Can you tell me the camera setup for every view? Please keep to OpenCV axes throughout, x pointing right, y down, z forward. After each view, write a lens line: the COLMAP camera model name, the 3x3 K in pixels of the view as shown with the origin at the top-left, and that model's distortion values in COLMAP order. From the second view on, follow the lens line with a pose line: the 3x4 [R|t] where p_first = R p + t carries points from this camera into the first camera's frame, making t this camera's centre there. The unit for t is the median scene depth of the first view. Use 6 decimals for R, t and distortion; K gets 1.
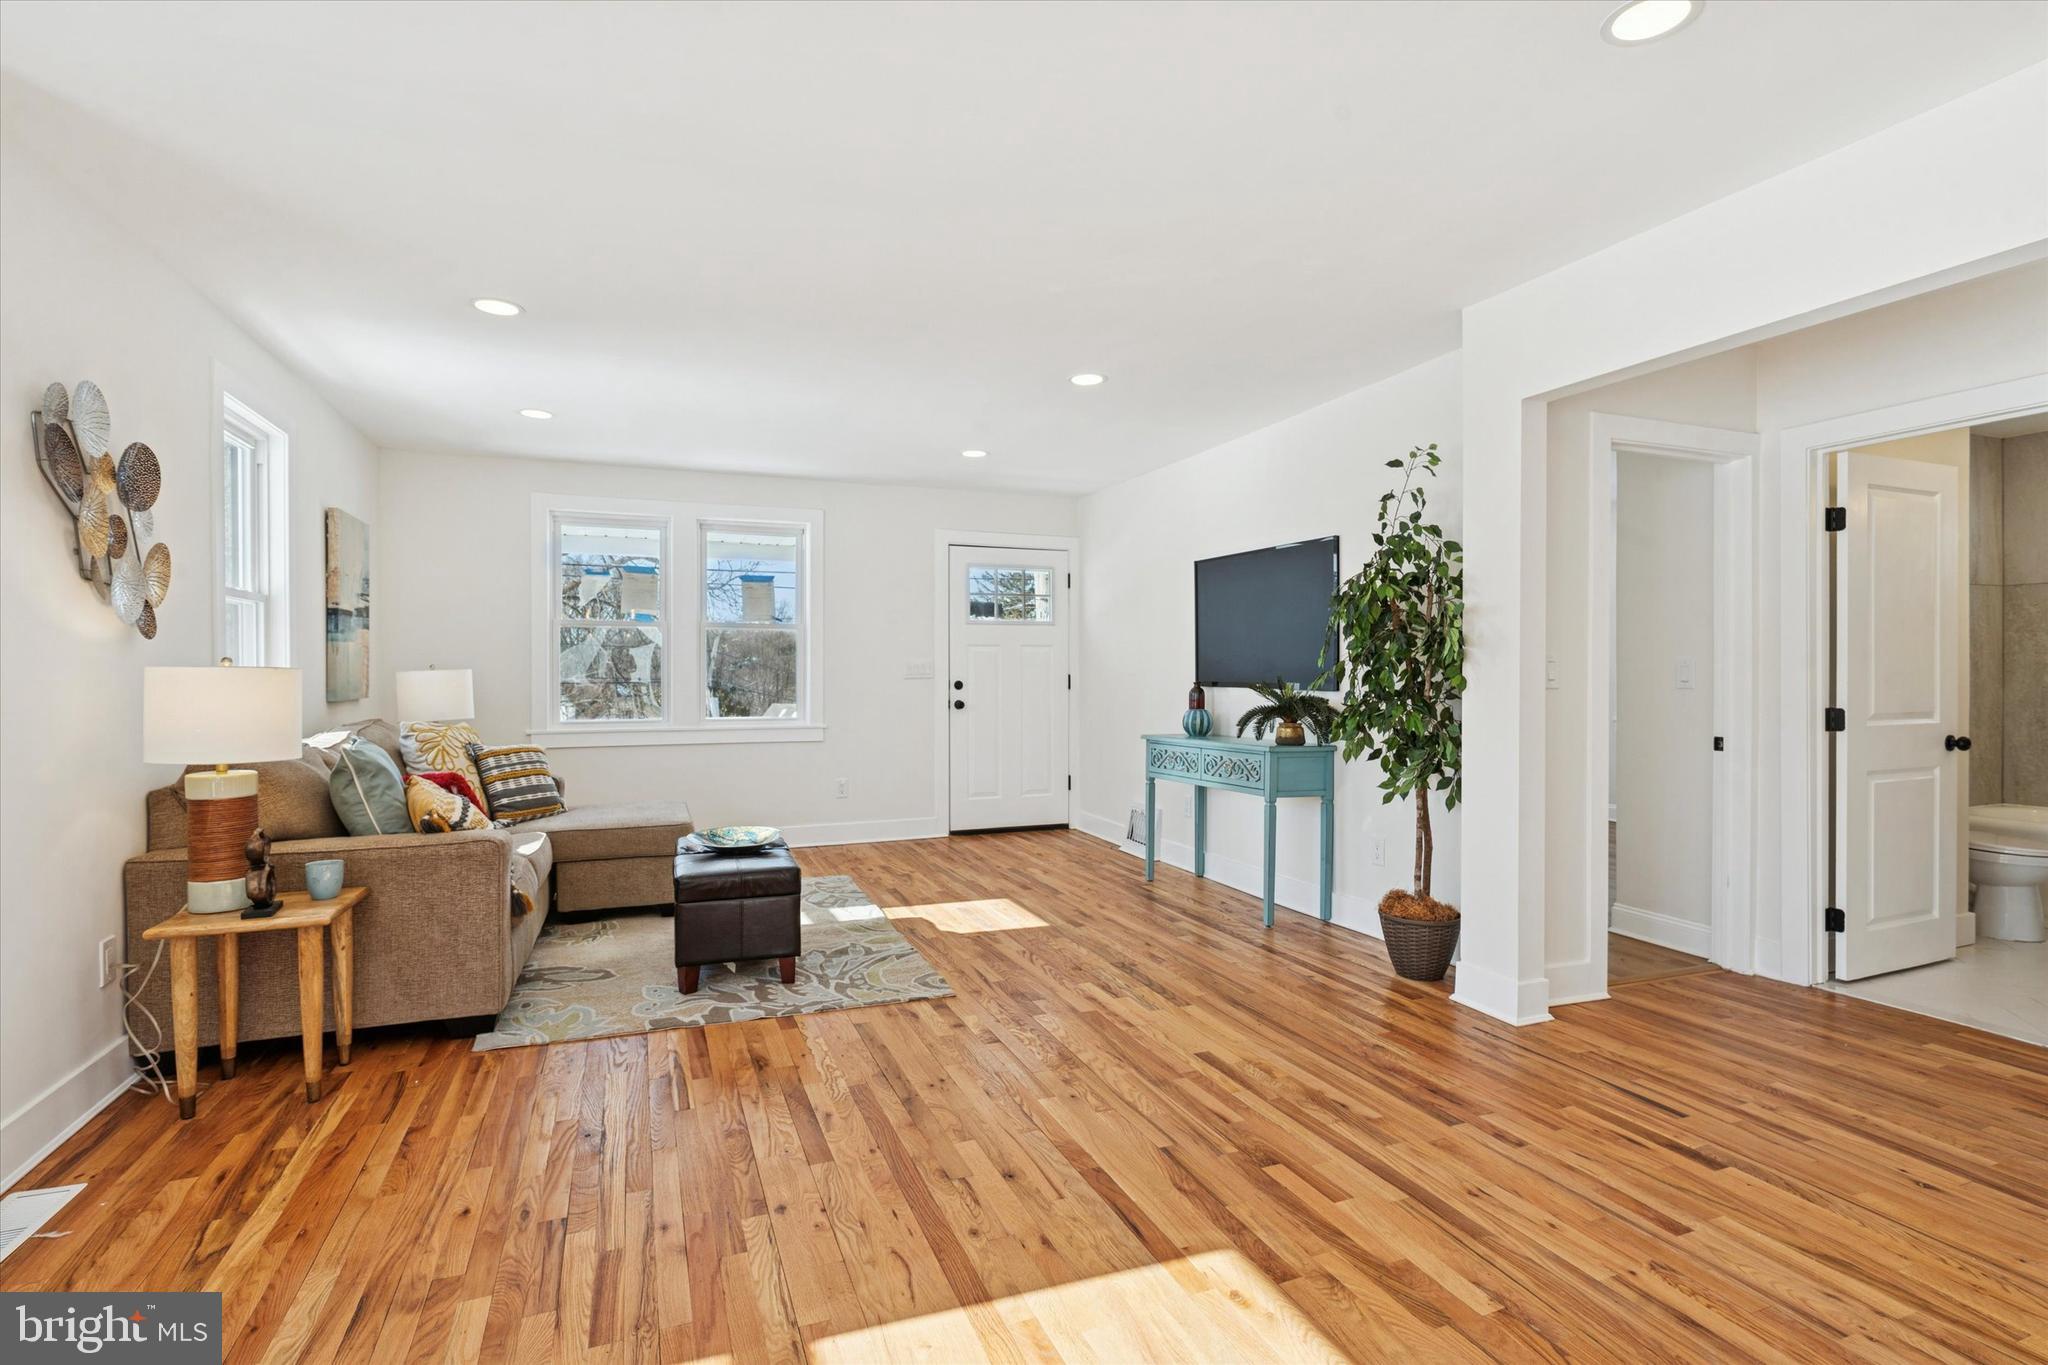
lens RADIAL K [[980.5, 0, 1034.3], [0, 980.5, 677.4], [0, 0, 1]] dist [0.002360, -0.005921]
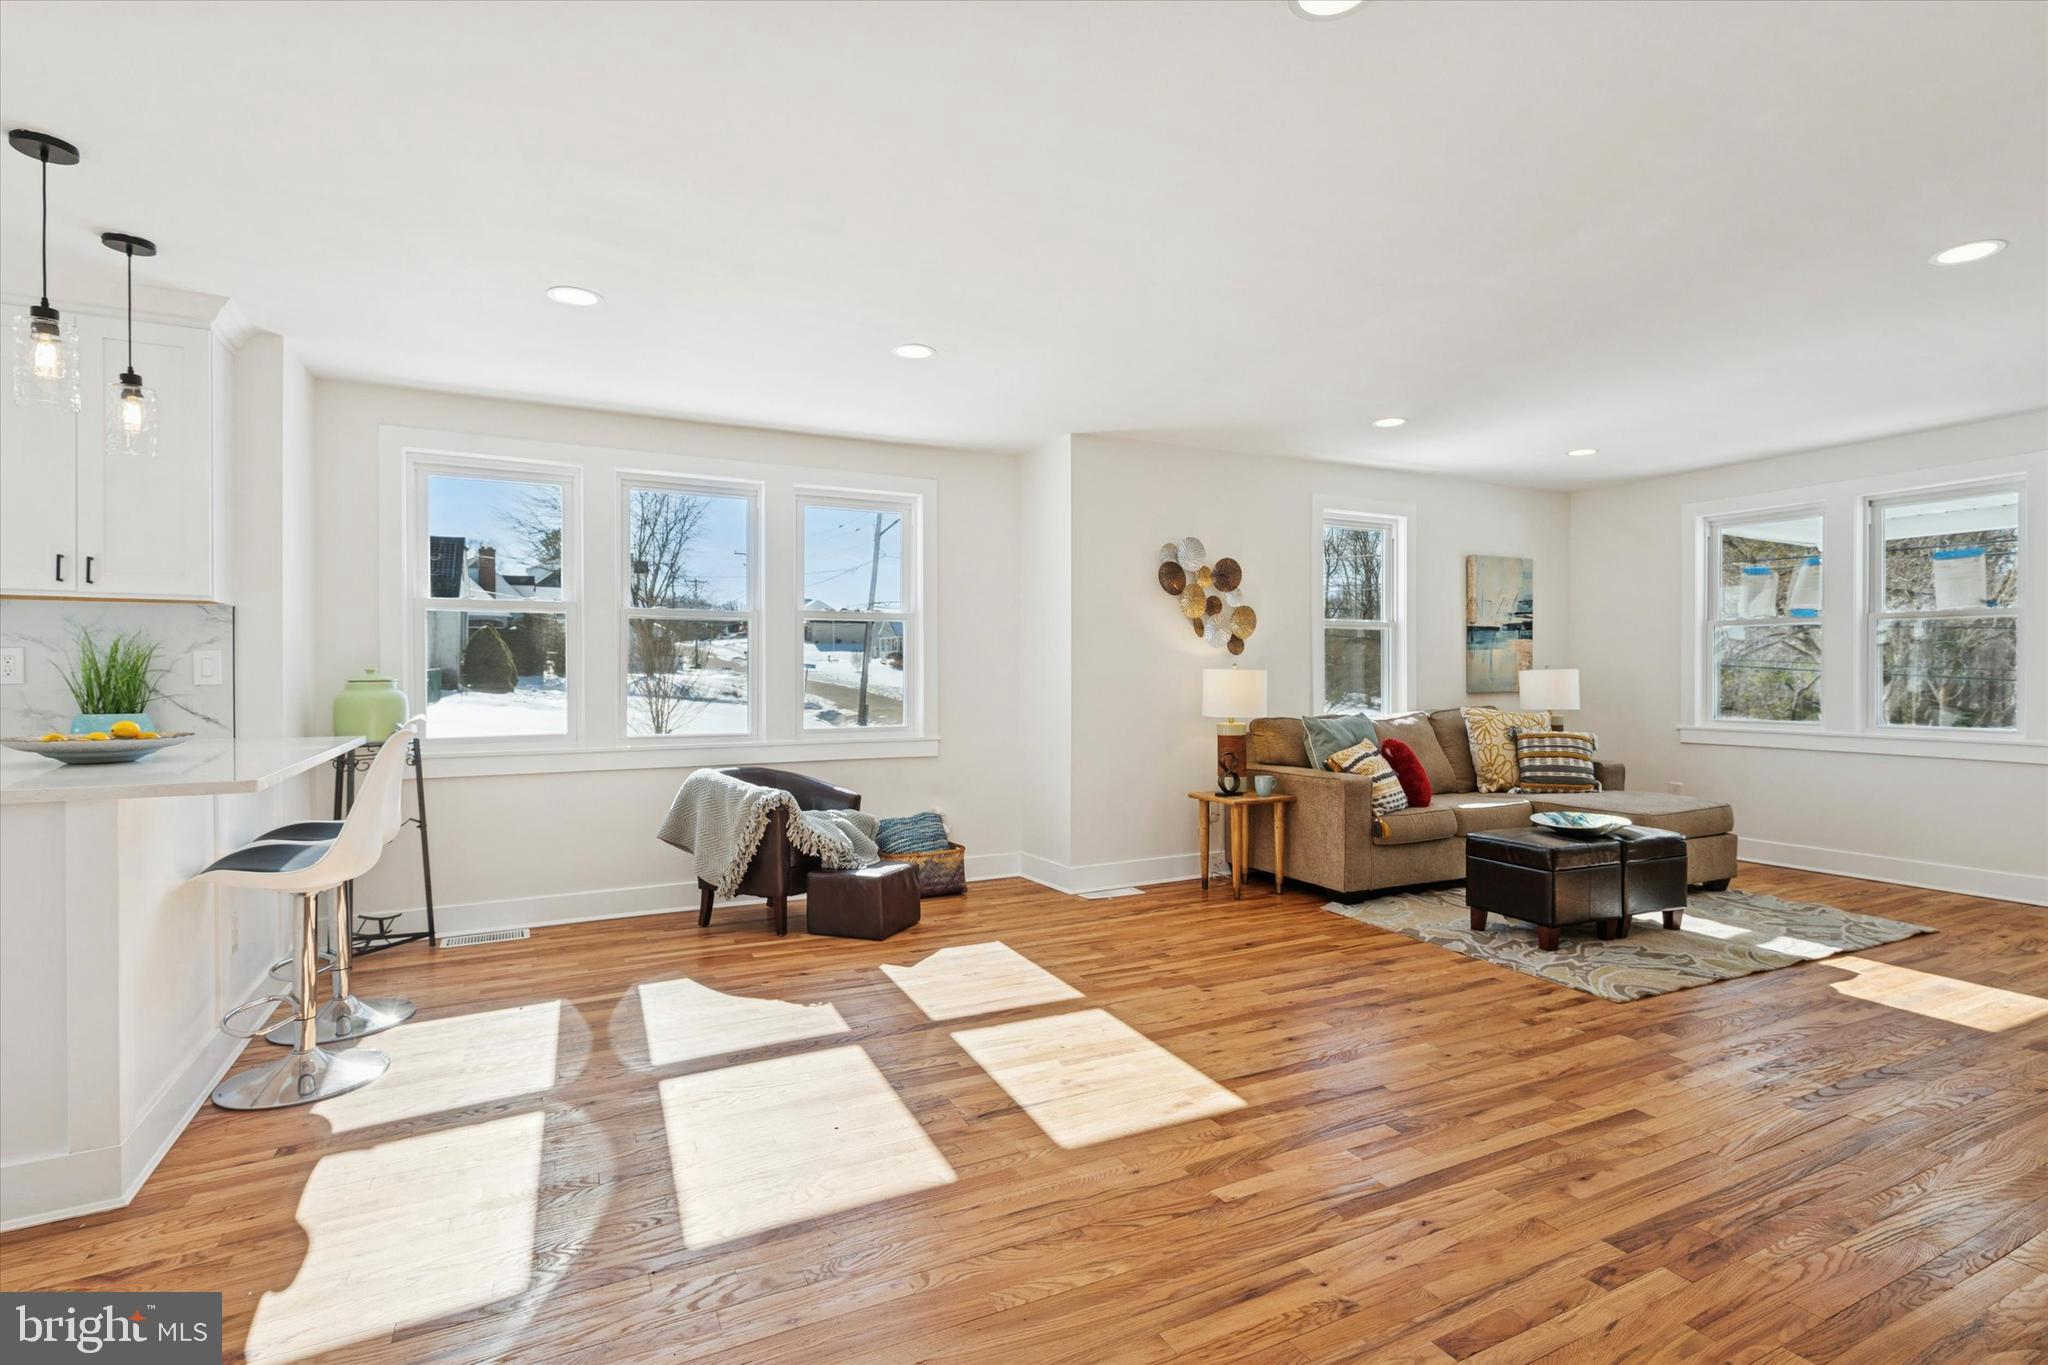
lens RADIAL K [[980.5, 0, 1034.3], [0, 980.5, 677.4], [0, 0, 1]] dist [0.002360, -0.005921]
pose [[0.087822, 0.003247, -0.996131, 0.989683], [-0.005182, 0.999983, 0.002802, 0.003525], [0.996123, 0.004916, 0.087838, 0.399619]]
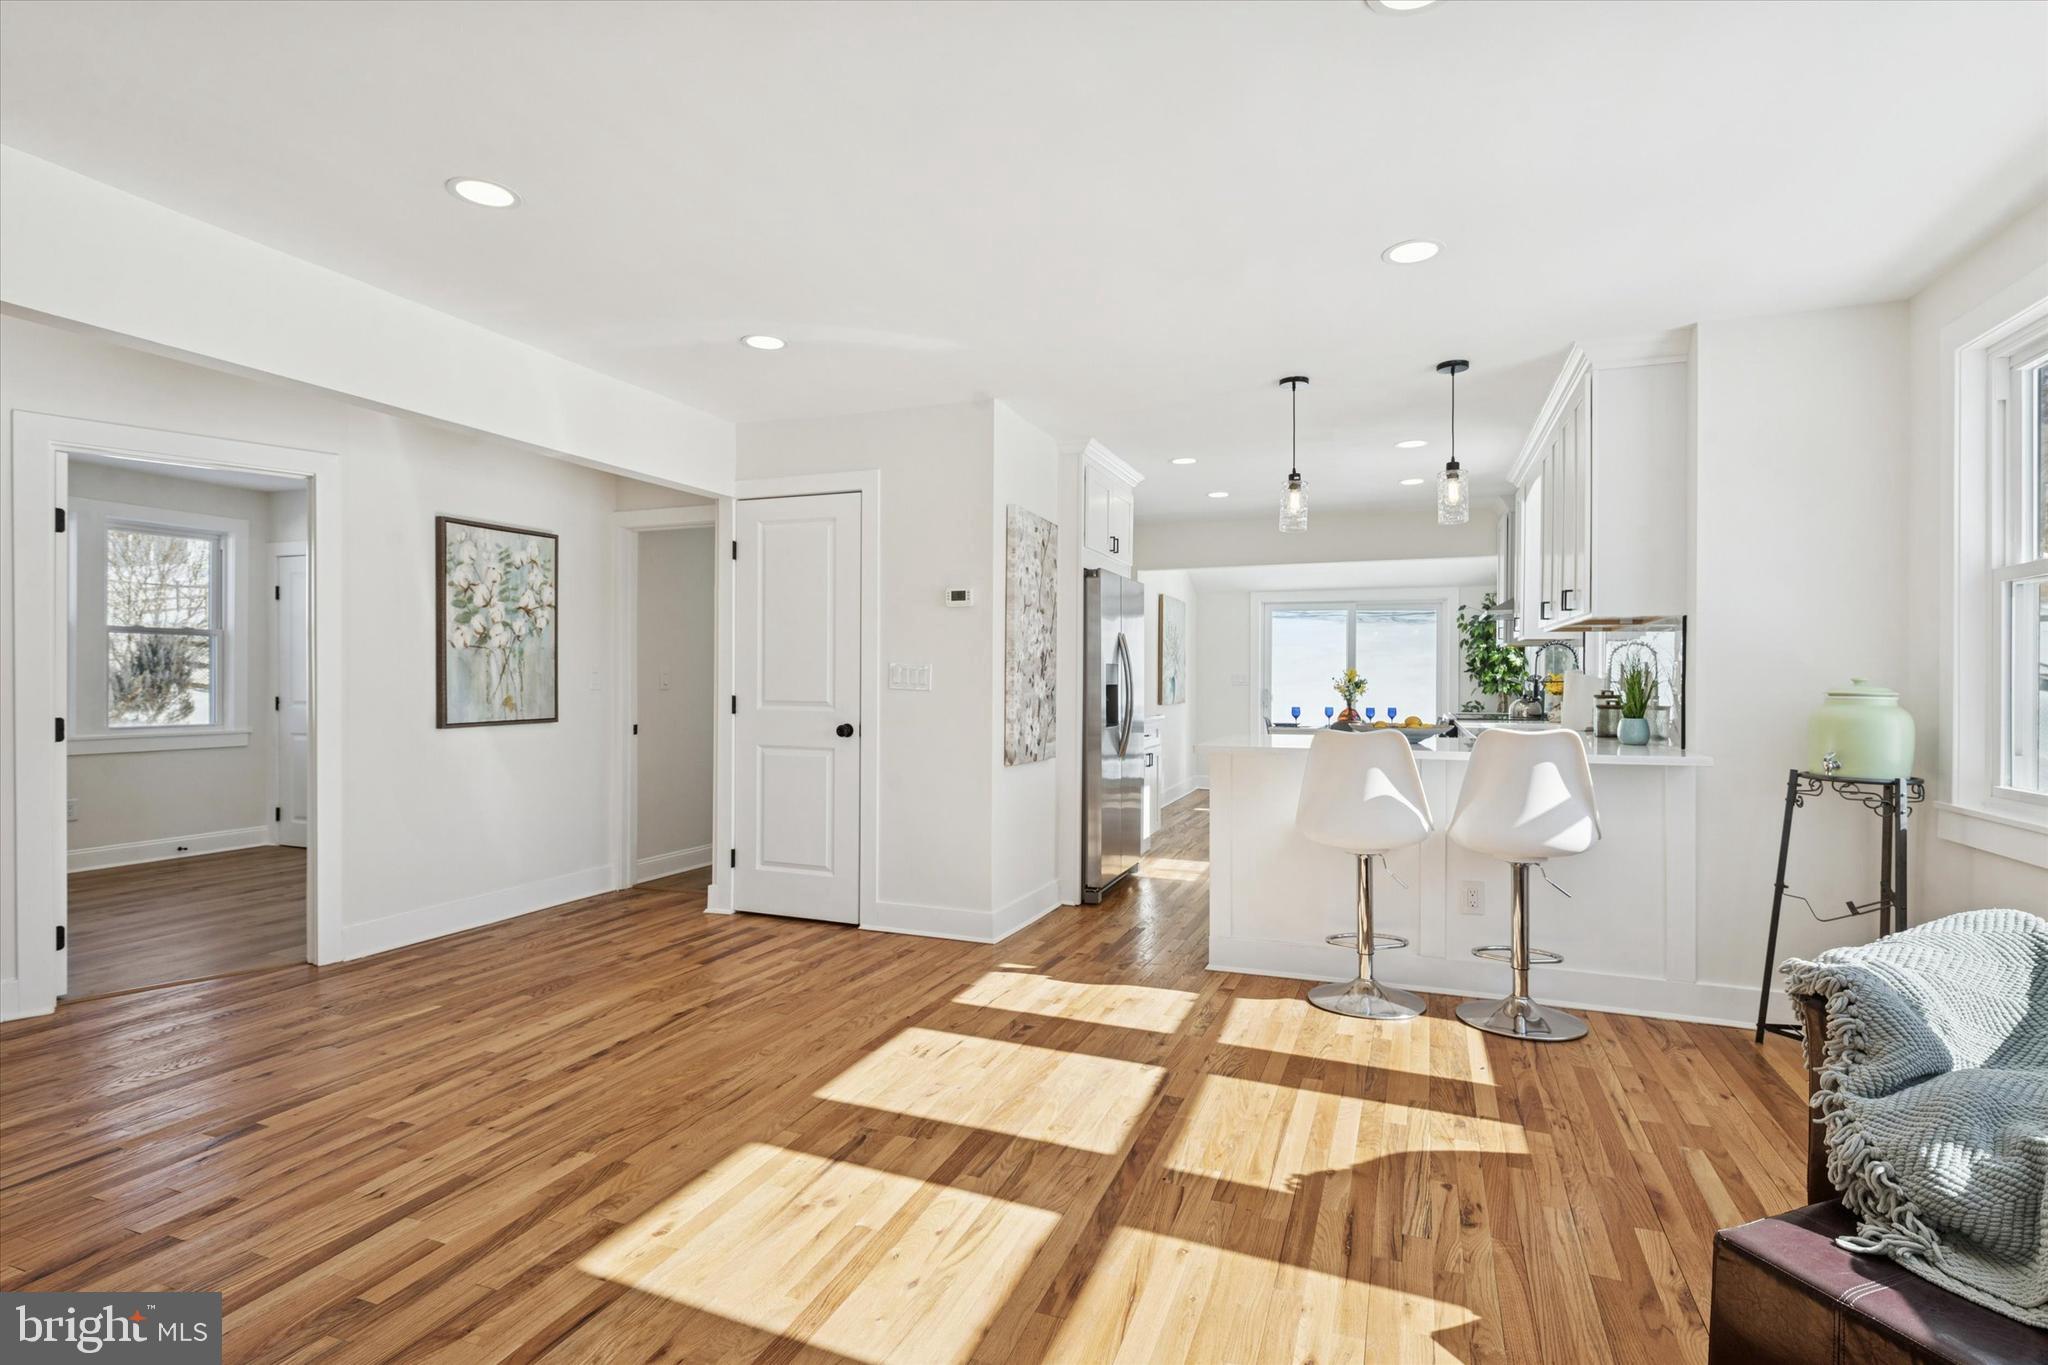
lens RADIAL K [[980.5, 0, 1034.3], [0, 980.5, 677.4], [0, 0, 1]] dist [0.002360, -0.005921]
pose [[-0.729752, 0.001495, 0.683710, -0.537495], [0.003457, 0.999993, 0.001504, -0.003103], [-0.683703, 0.003461, -0.729752, 0.936368]]
